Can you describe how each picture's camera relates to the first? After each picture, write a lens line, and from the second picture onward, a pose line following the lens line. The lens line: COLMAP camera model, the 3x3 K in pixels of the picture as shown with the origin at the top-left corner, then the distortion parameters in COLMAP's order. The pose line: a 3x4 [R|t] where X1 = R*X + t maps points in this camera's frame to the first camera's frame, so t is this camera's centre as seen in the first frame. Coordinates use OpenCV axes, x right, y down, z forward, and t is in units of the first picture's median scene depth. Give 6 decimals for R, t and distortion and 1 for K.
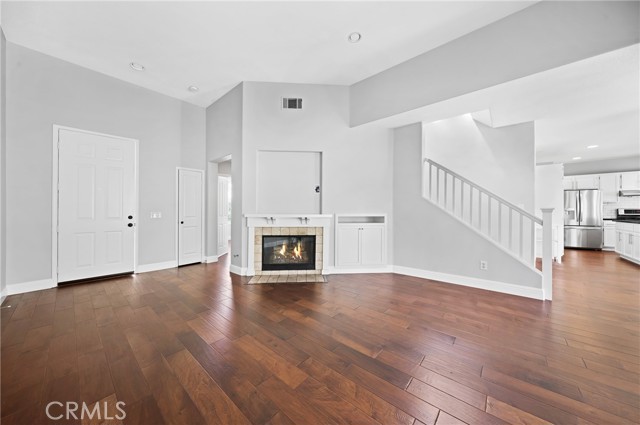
lens RADIAL K [[220.3, 0, 318.3], [0, 220.3, 210.0], [0, 0, 1]] dist [-0.001141, -0.000150]
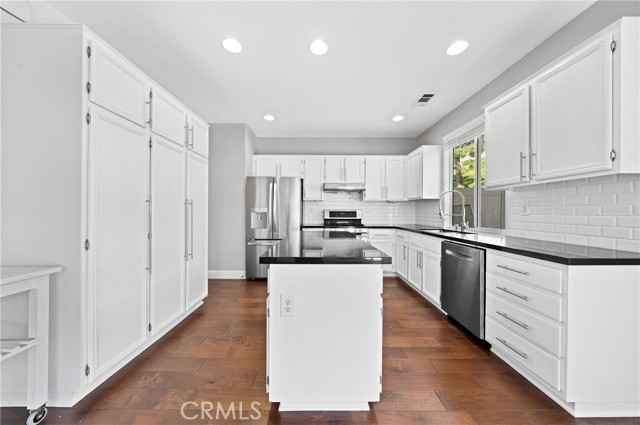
lens RADIAL K [[220.3, 0, 320.1], [0, 220.3, 211.8], [0, 0, 1]] dist [-0.001141, -0.000150]
pose [[0.752271, 0.006003, 0.658826, 1.404131], [-0.007949, 0.999968, -0.000035, -0.001227], [-0.658805, -0.005211, 0.752295, 0.769212]]
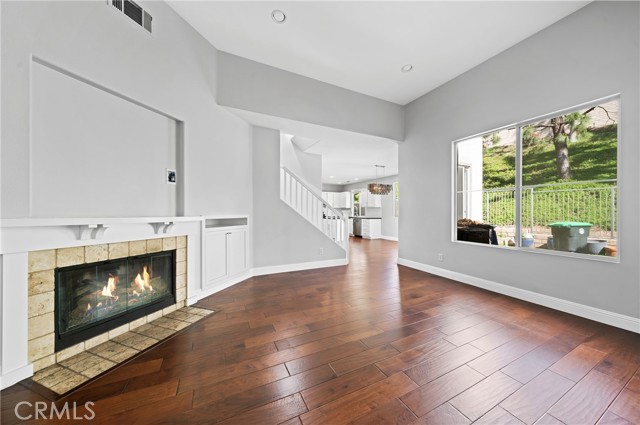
lens RADIAL K [[220.3, 0, 317.9], [0, 220.3, 214.3], [0, 0, 1]] dist [-0.001141, -0.000150]
pose [[0.395545, -0.004917, 0.918434, -0.434546], [-0.005468, 0.999955, 0.007709, 0.005773], [-0.918430, -0.008071, 0.395500, 0.370608]]
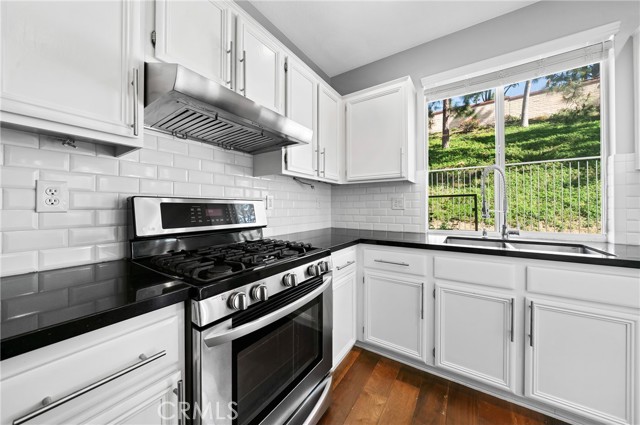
lens RADIAL K [[203.0, 0, 329.0], [0, 203.0, 206.6], [0, 0, 1]] dist [-0.000458, -0.000010]
pose [[-0.103714, 0.005784, 0.994590, 1.863377], [-0.001519, 0.999981, -0.005974, 0.001158], [-0.994606, -0.002130, -0.103703, 1.352057]]
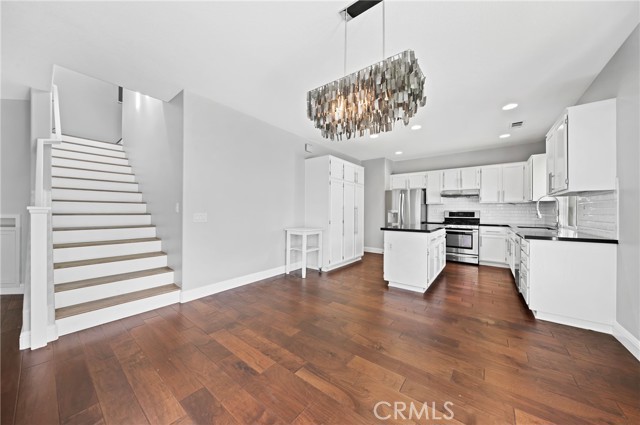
lens RADIAL K [[220.3, 0, 319.8], [0, 220.3, 212.4], [0, 0, 1]] dist [-0.001141, -0.000150]
pose [[0.998552, 0.007205, 0.053307, 1.261586], [-0.007390, 0.999967, 0.003274, 0.000290], [-0.053282, -0.003664, 0.998573, 0.219703]]
